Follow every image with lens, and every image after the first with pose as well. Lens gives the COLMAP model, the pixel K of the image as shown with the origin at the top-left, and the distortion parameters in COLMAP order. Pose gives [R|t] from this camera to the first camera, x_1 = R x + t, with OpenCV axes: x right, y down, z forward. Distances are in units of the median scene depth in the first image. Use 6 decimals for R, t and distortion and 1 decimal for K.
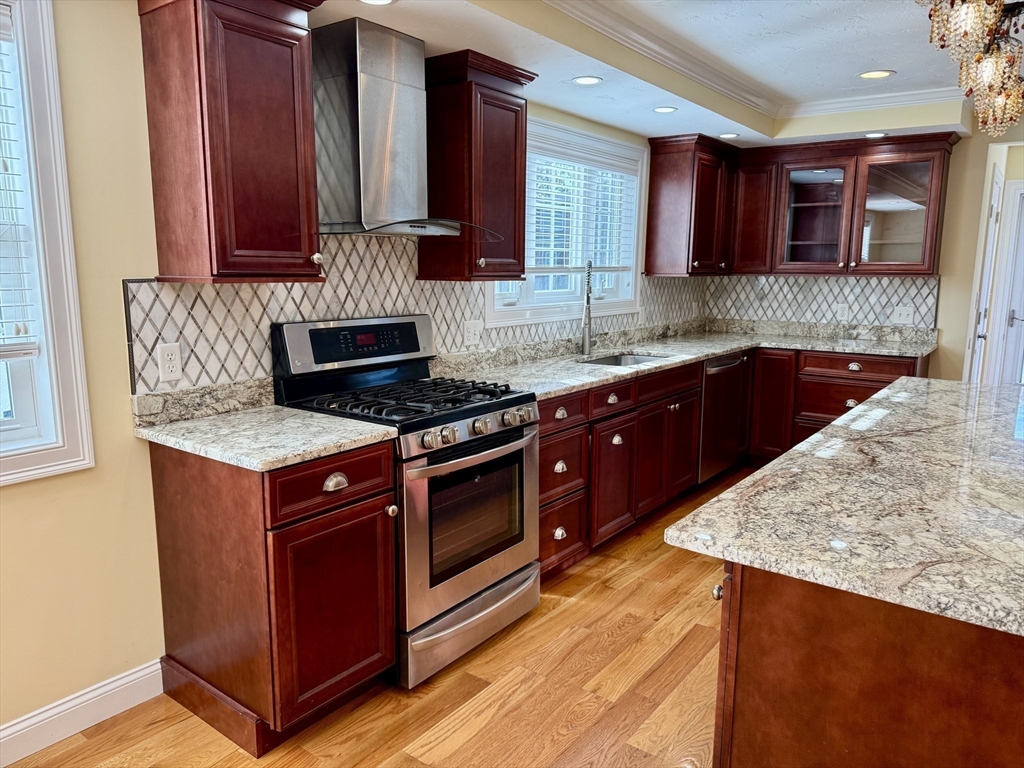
lens RADIAL K [[723.7, 0, 507.5], [0, 723.7, 386.3], [0, 0, 1]] dist [0.075742, -0.092028]
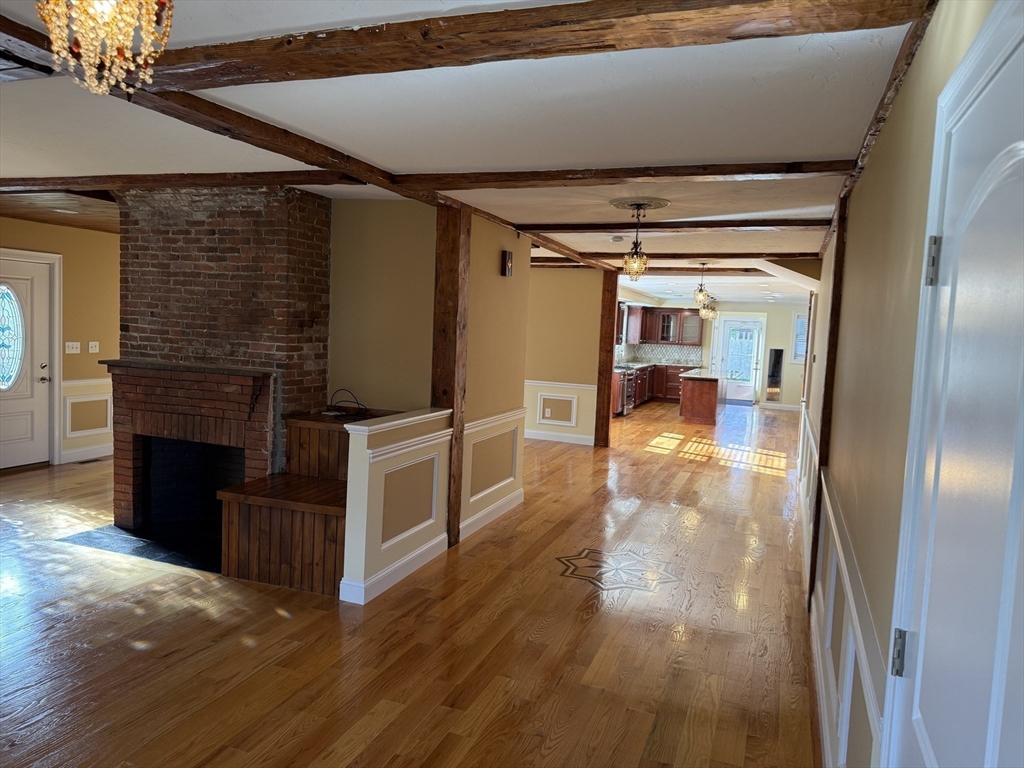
lens RADIAL K [[723.7, 0, 504.7], [0, 723.7, 385.0], [0, 0, 1]] dist [0.075742, -0.092028]
pose [[0.961763, 0.012252, 0.273608, -1.966462], [0.008148, 0.997277, -0.073300, 0.440243], [-0.273761, 0.072727, 0.959044, -3.203095]]
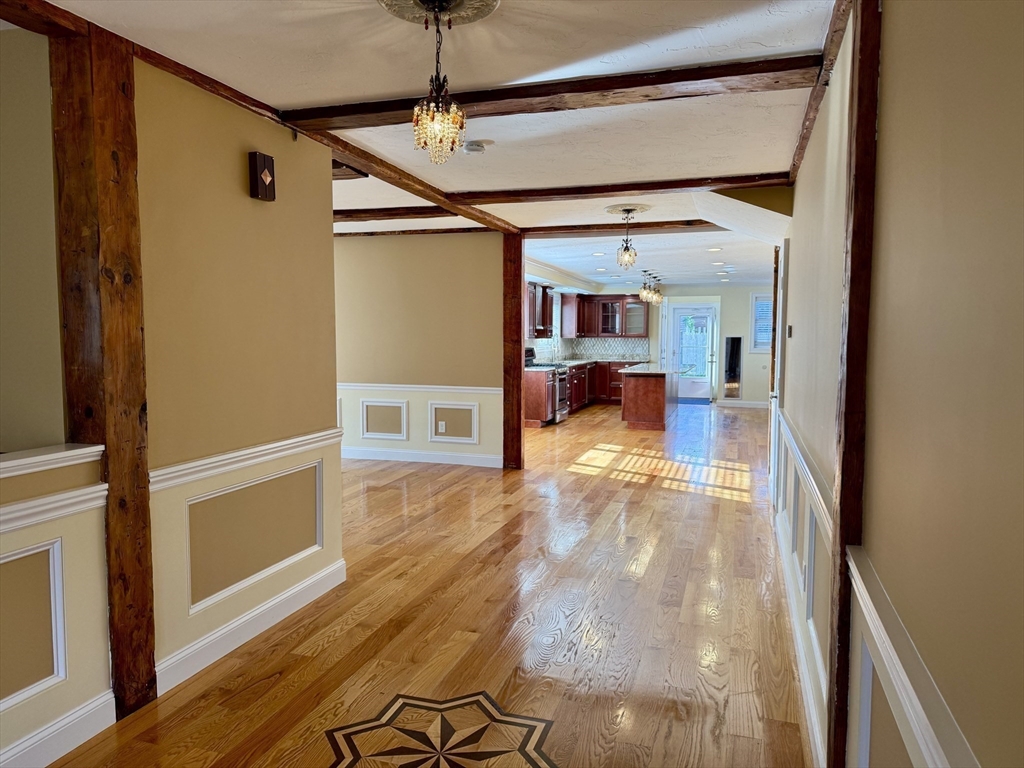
lens RADIAL K [[723.7, 0, 508.8], [0, 723.7, 385.2], [0, 0, 1]] dist [0.075742, -0.092028]
pose [[0.944886, -0.027535, 0.326239, -1.468322], [0.057016, 0.995070, -0.081150, 0.398949], [-0.322396, 0.095279, 0.941798, -2.522369]]
